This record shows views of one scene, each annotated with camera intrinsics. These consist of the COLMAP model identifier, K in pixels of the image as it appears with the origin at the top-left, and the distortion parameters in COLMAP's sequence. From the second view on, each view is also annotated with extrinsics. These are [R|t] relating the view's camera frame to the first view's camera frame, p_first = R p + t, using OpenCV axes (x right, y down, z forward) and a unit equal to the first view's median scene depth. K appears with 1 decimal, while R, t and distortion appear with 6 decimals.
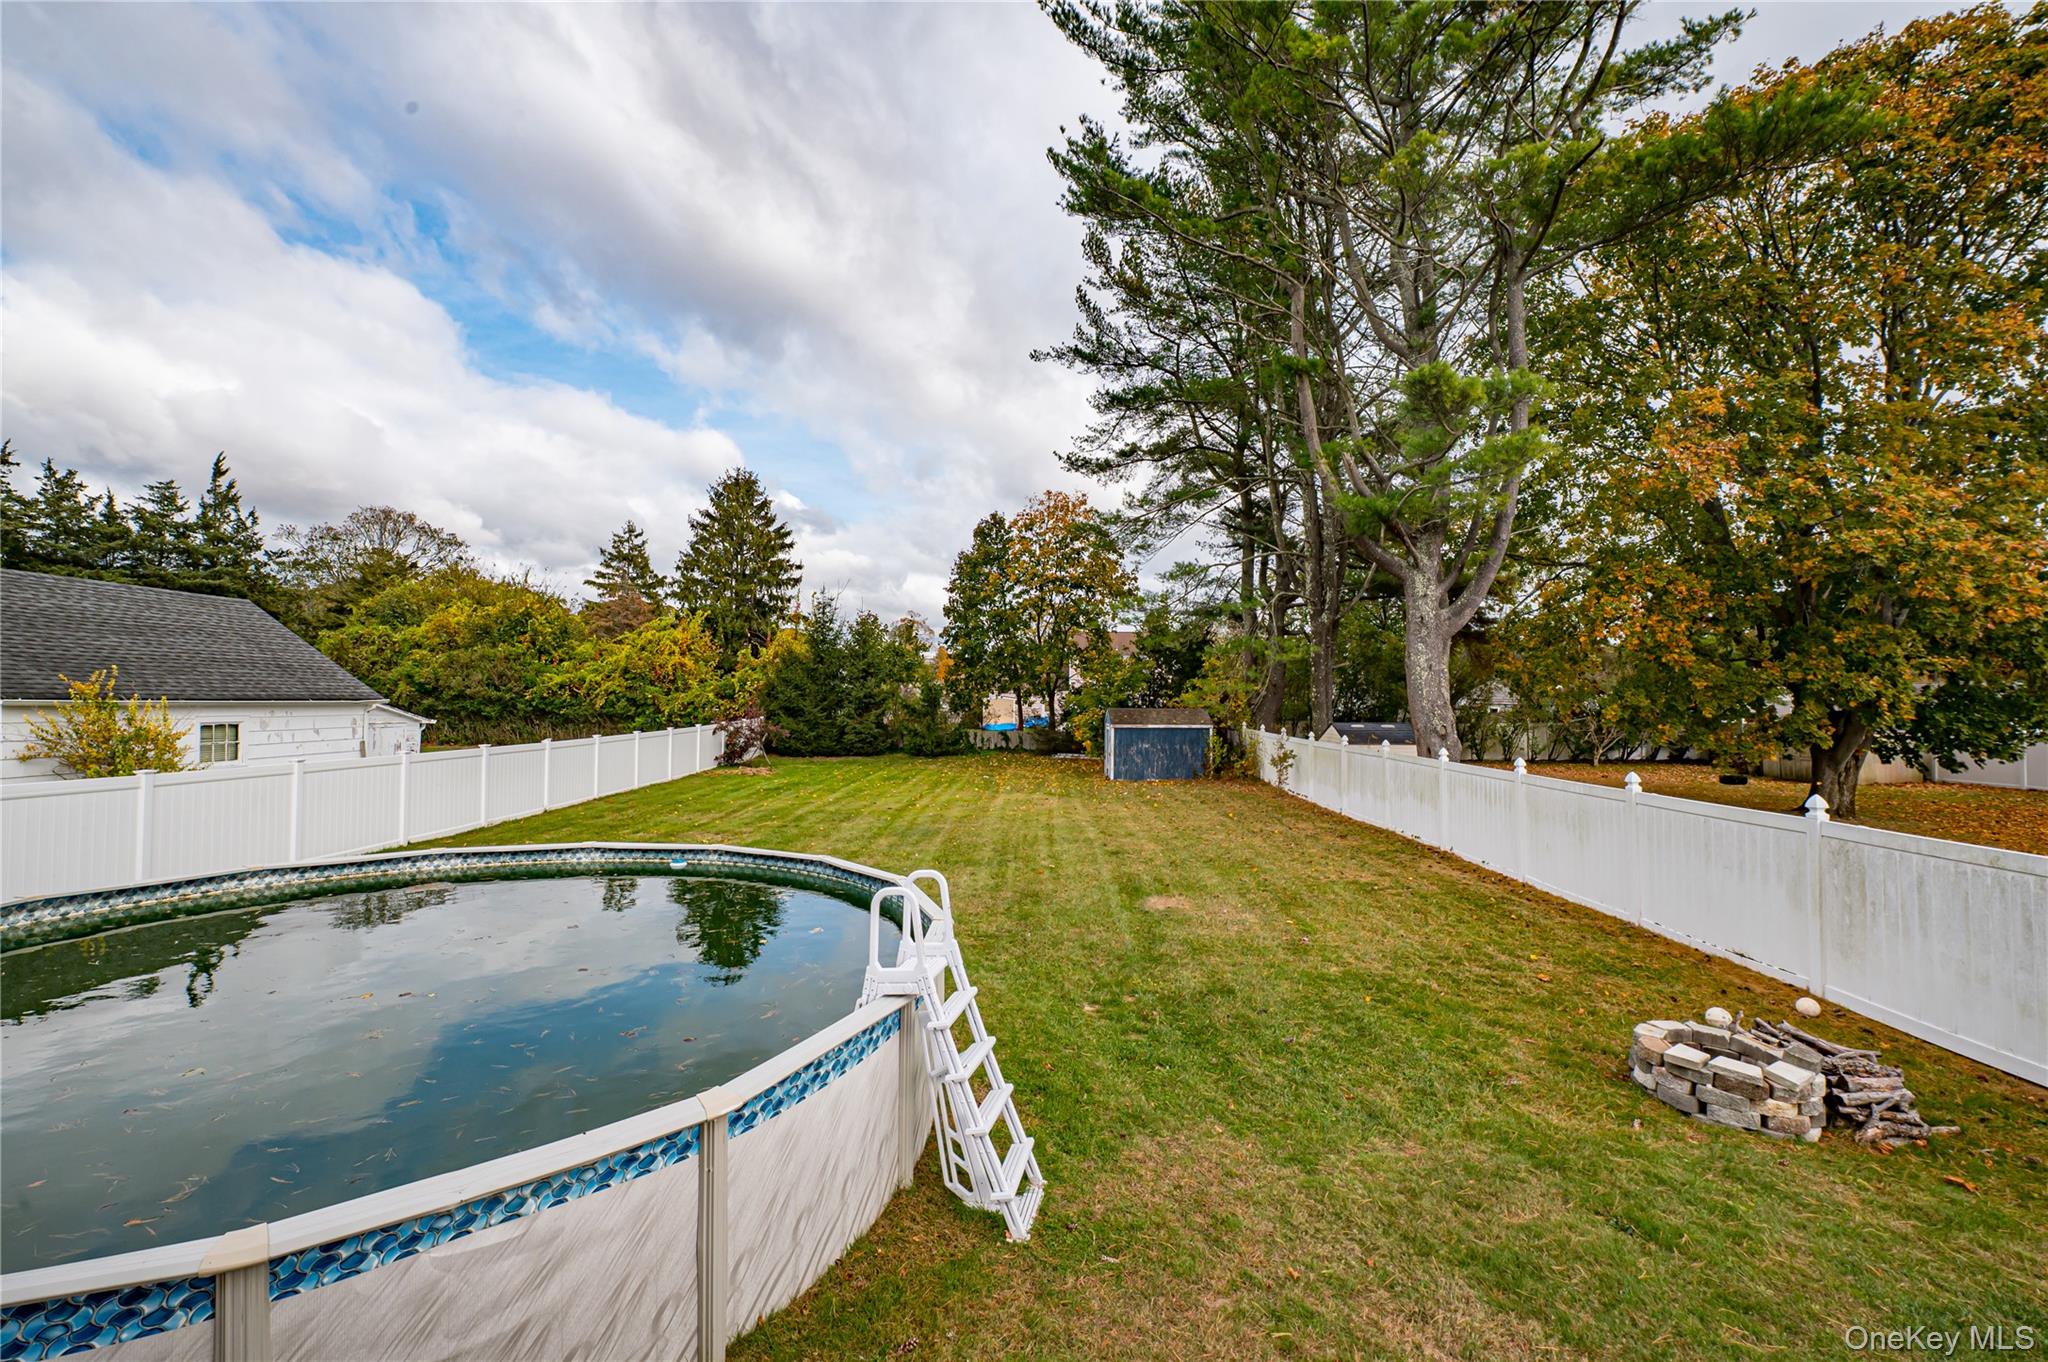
lens RADIAL K [[796.7, 0, 1025.1], [0, 796.7, 688.1], [0, 0, 1]] dist [-0.028968, -0.001225]
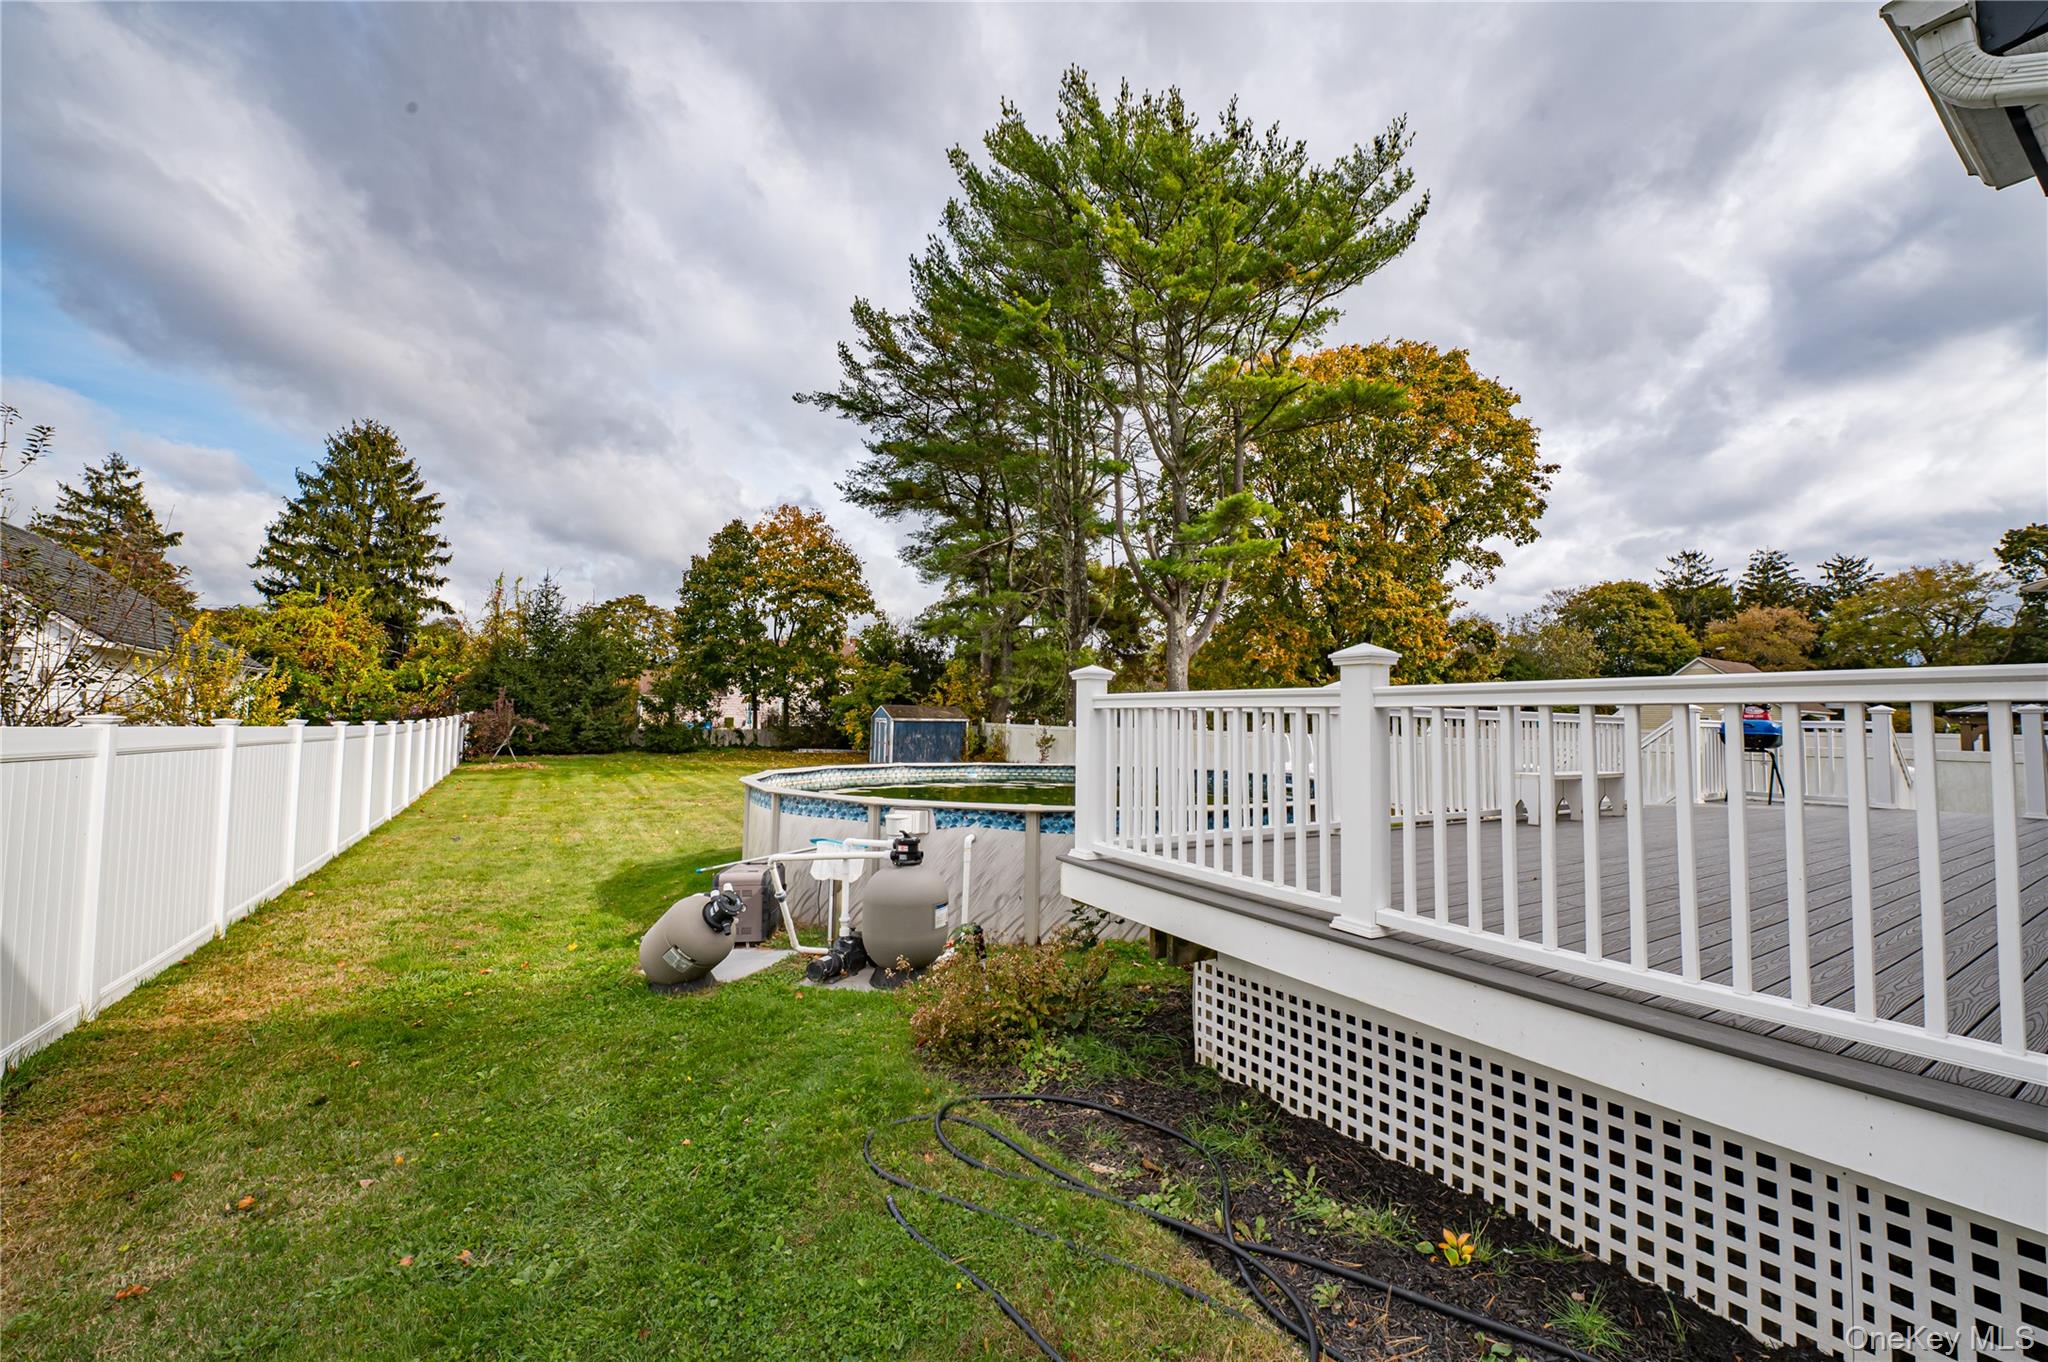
lens RADIAL K [[796.7, 0, 1024.6], [0, 796.7, 677.6], [0, 0, 1]] dist [-0.028968, -0.001225]
pose [[0.847010, 0.033930, 0.530492, -0.262454], [-0.015022, 0.999090, -0.039915, 0.022502], [-0.531364, 0.025839, 0.846750, -0.078203]]
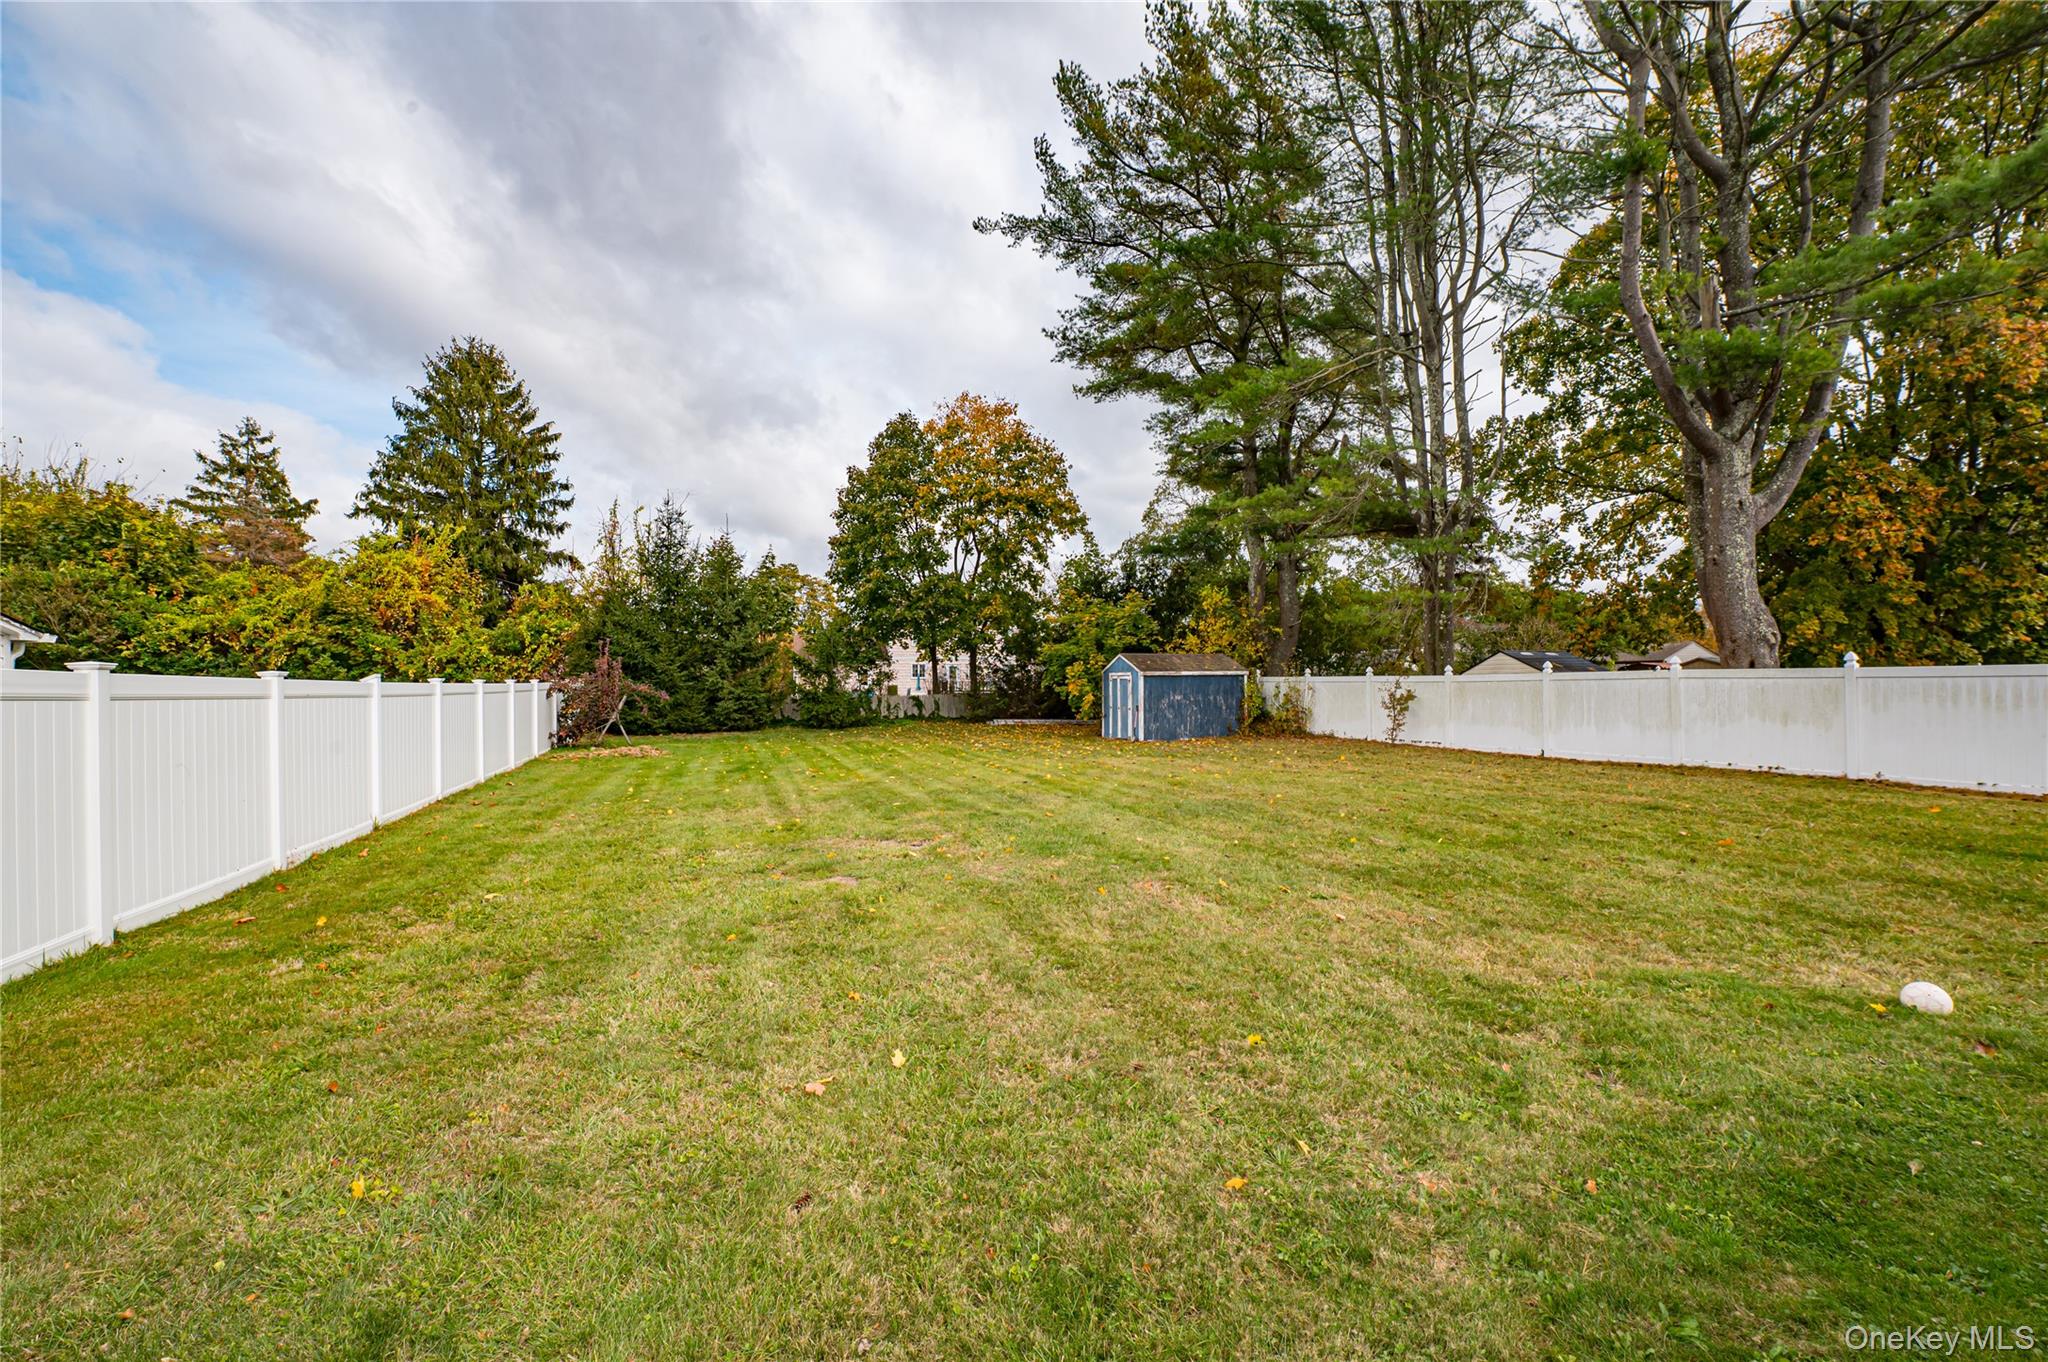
lens RADIAL K [[796.7, 0, 1017.7], [0, 796.7, 689.1], [0, 0, 1]] dist [-0.028968, -0.001225]
pose [[0.930273, -0.015866, 0.366525, -0.222210], [0.011194, 0.999827, 0.014870, 0.037320], [-0.366698, -0.009730, 0.930289, 0.227191]]
